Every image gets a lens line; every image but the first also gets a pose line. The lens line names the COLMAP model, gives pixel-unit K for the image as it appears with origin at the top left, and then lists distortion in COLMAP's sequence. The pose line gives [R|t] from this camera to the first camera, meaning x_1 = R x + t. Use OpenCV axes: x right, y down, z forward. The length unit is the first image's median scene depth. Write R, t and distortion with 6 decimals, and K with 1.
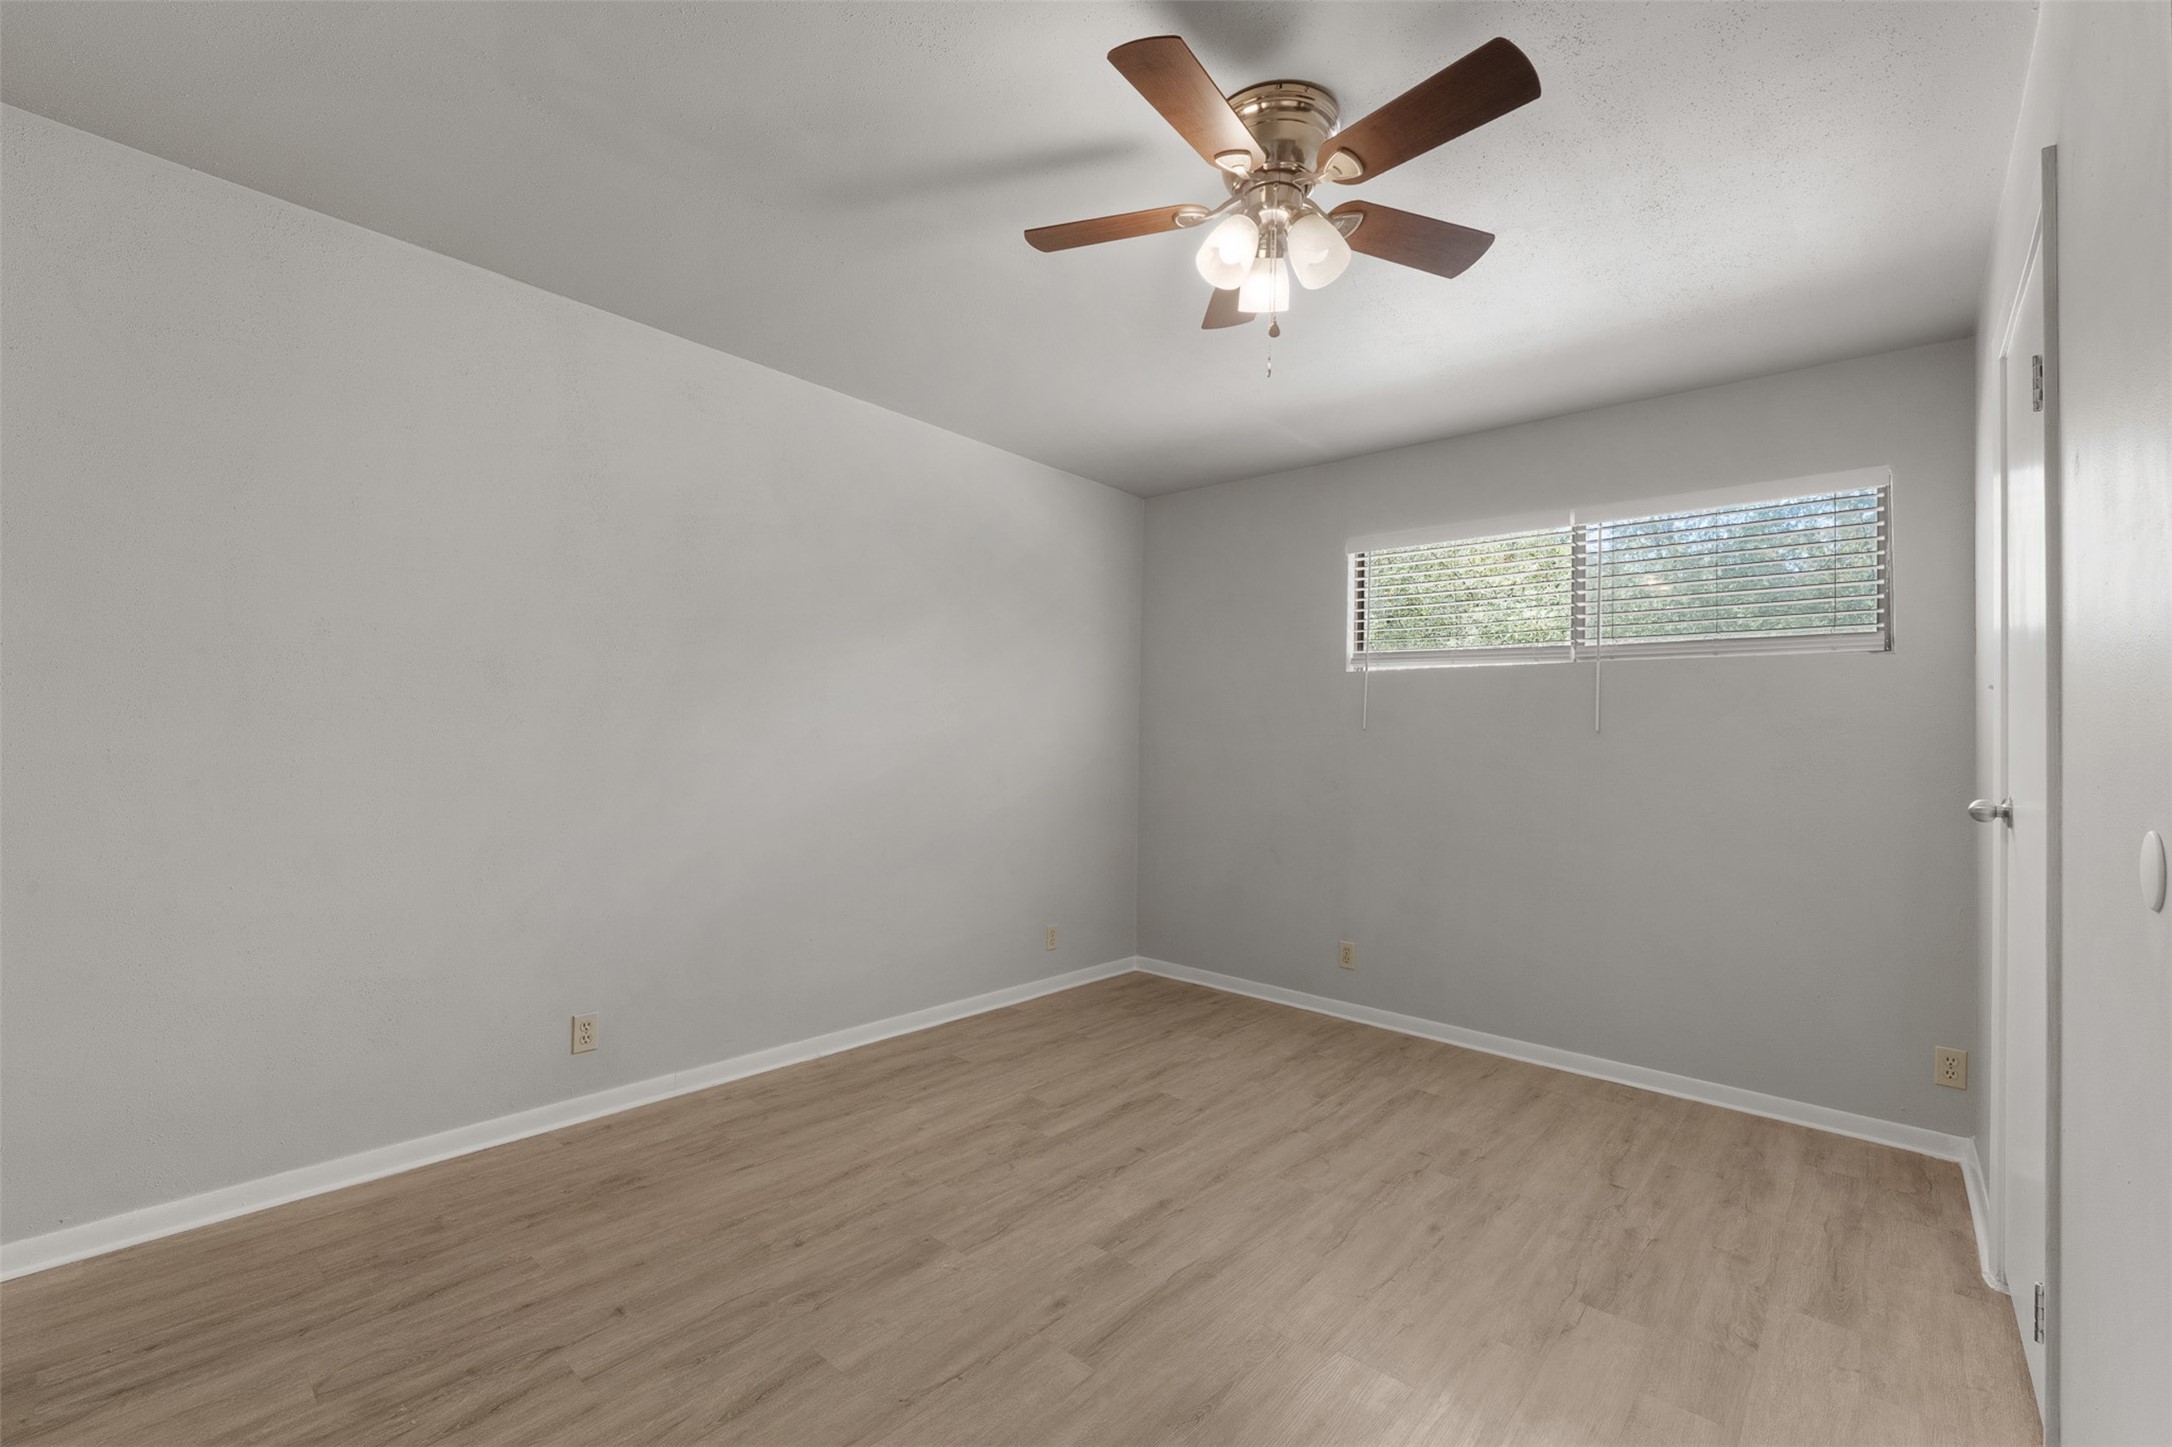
lens RADIAL K [[914.0, 0, 1098.7], [0, 914.0, 722.1], [0, 0, 1]] dist [-0.011532, 0.000175]
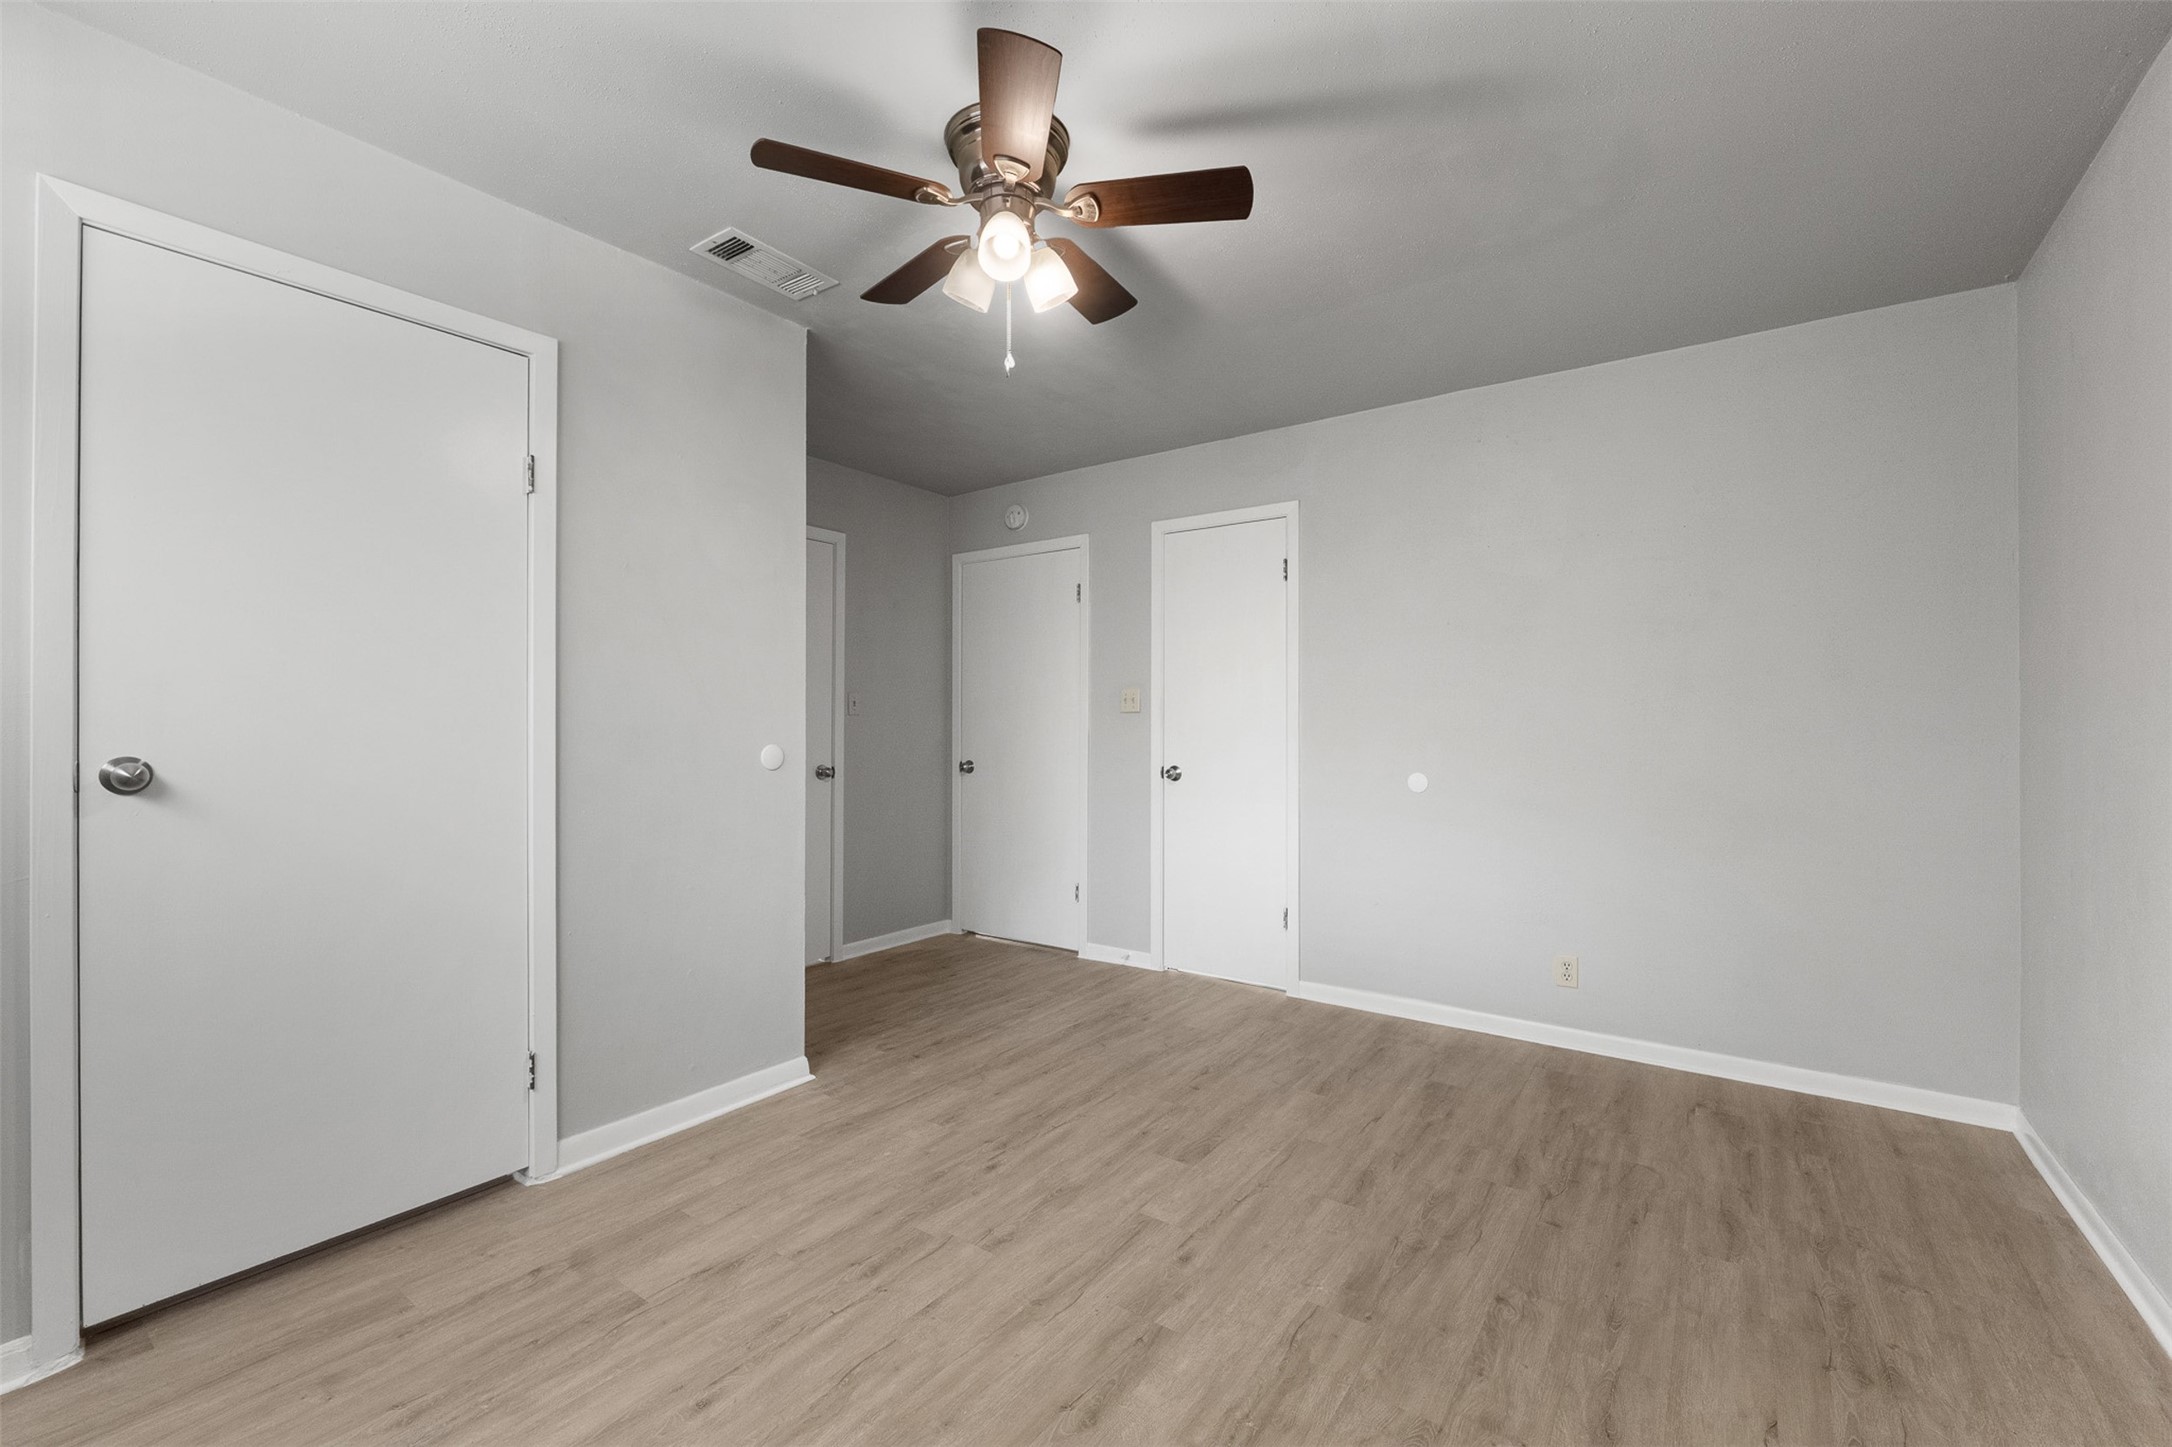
lens RADIAL K [[914.0, 0, 1098.7], [0, 914.0, 722.1], [0, 0, 1]] dist [-0.011532, 0.000175]
pose [[-0.994448, -0.024815, -0.102259, 0.169325], [-0.021584, 0.999236, -0.032587, 0.054939], [0.102990, -0.030199, -0.994224, 1.946690]]
